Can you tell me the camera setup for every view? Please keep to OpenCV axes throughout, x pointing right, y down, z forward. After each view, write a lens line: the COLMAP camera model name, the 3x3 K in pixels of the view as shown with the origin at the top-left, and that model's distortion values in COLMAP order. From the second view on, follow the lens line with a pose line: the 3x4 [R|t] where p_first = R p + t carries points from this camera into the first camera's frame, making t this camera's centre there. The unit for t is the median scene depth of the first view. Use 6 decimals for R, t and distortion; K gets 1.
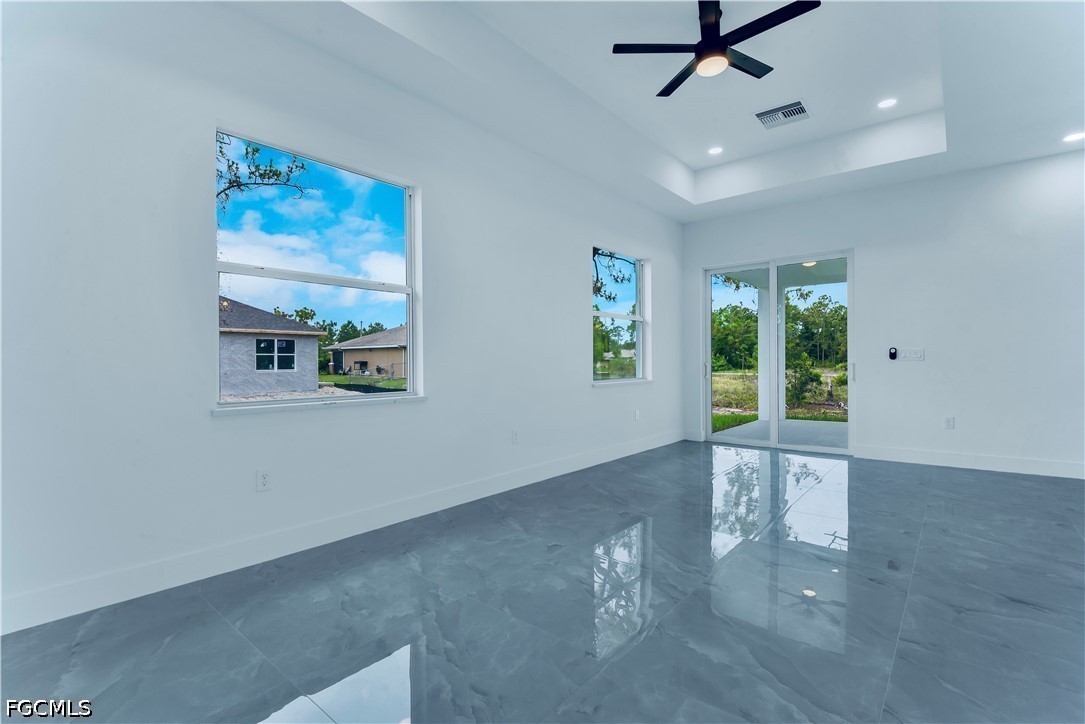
lens RADIAL K [[545.3, 0, 514.5], [0, 545.3, 363.8], [0, 0, 1]] dist [-0.003264, -0.000023]
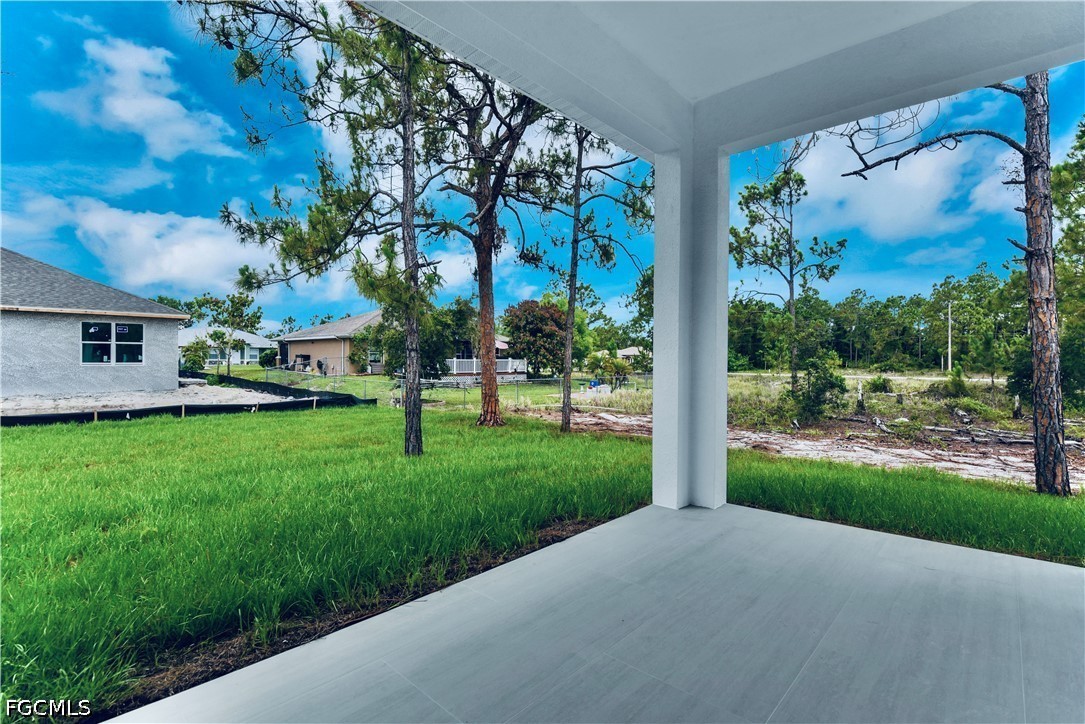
lens RADIAL K [[493.5, 0, 542.5], [0, 493.5, 362.0], [0, 0, 1]] dist [0.001777, 0.000193]
pose [[0.998491, 0.010519, -0.053904, 0.199135], [-0.010490, 0.999945, 0.000827, 0.002912], [0.053910, -0.000261, 0.998546, 0.333880]]
